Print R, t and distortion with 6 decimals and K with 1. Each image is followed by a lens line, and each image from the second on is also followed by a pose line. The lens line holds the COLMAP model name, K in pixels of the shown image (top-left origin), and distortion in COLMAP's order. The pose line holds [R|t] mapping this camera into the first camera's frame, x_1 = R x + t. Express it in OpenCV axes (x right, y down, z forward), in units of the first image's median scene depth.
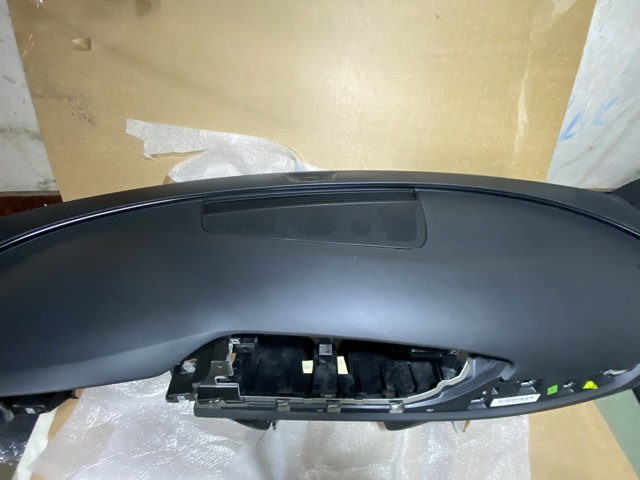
lens RADIAL K [[272.1, 0, 330.8], [0, 272.1, 245.2], [0, 0, 1]] dist [-0.032360, -0.002240]
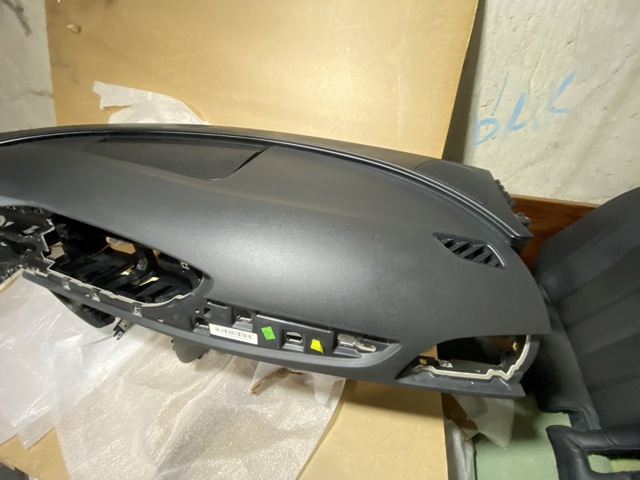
lens RADIAL K [[272.1, 0, 339.3], [0, 272.1, 254.7], [0, 0, 1]] dist [-0.032360, -0.002240]
pose [[0.946124, 0.183425, -0.266842, 0.882983], [-0.202569, 0.978195, -0.045831, 0.194045], [0.252617, 0.097416, 0.962650, 0.098267]]
